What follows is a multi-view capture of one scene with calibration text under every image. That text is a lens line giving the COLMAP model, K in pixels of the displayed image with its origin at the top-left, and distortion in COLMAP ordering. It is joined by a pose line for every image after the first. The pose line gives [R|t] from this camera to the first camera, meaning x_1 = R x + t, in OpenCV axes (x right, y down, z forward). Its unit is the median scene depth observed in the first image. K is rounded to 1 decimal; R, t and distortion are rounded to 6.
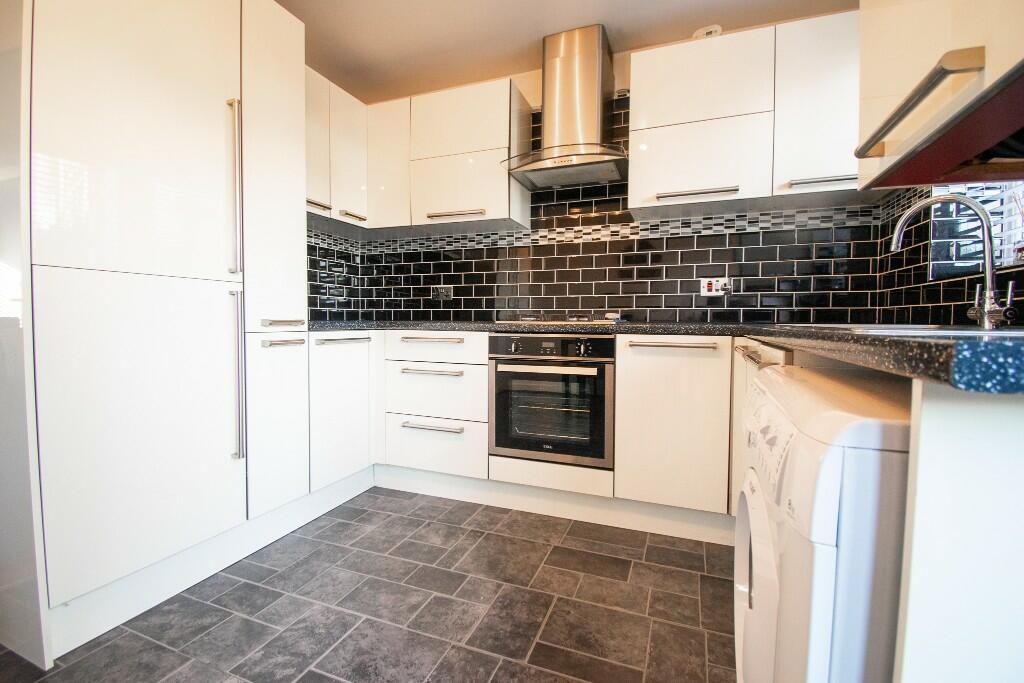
lens RADIAL K [[451.1, 0, 514.1], [0, 451.1, 338.1], [0, 0, 1]] dist [0.021915, -0.029792]
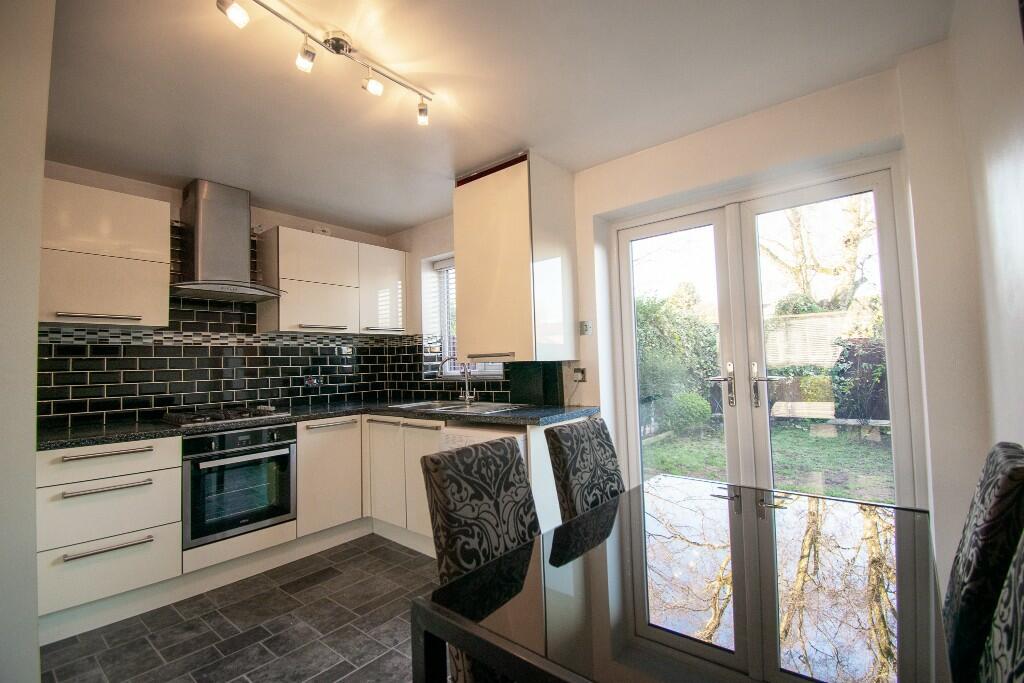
lens RADIAL K [[450.1, 0, 512.0], [0, 450.1, 341.5], [0, 0, 1]] dist [0.000921, -0.015022]
pose [[0.308602, 0.031786, 0.950660, -0.834714], [0.072218, 0.995774, -0.056738, -0.119451], [-0.948446, 0.086164, 0.305002, -0.107522]]
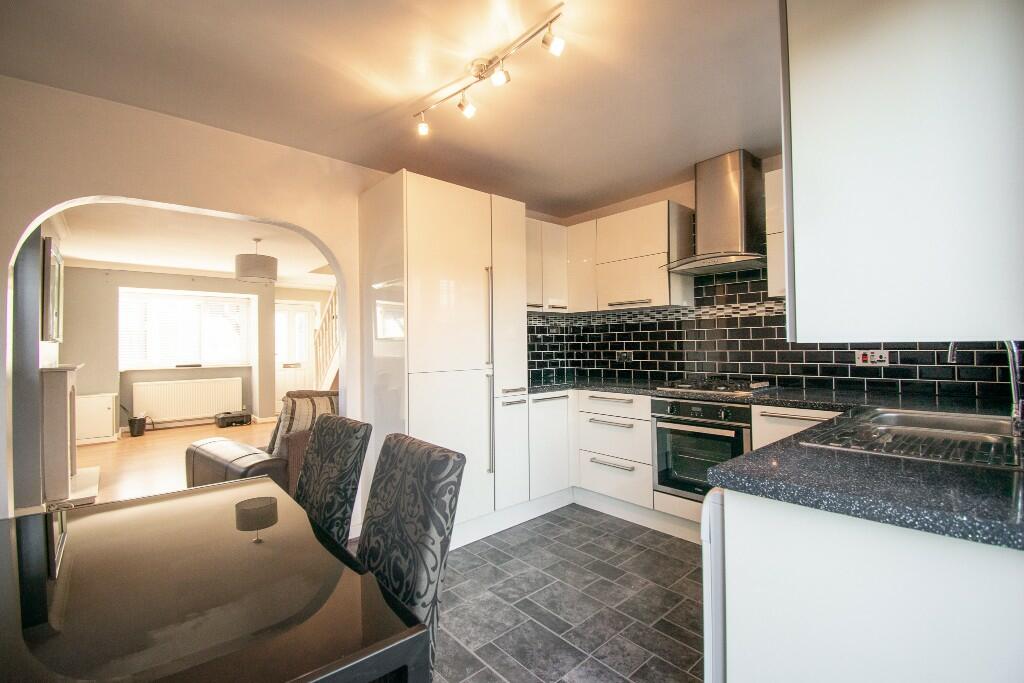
lens RADIAL K [[451.1, 0, 514.1], [0, 451.1, 338.1], [0, 0, 1]] dist [0.021915, -0.029792]
pose [[0.889386, -0.025754, -0.456431, 0.194141], [0.001282, 0.998549, -0.053844, -0.111345], [0.457155, 0.047303, 0.888128, -0.369057]]
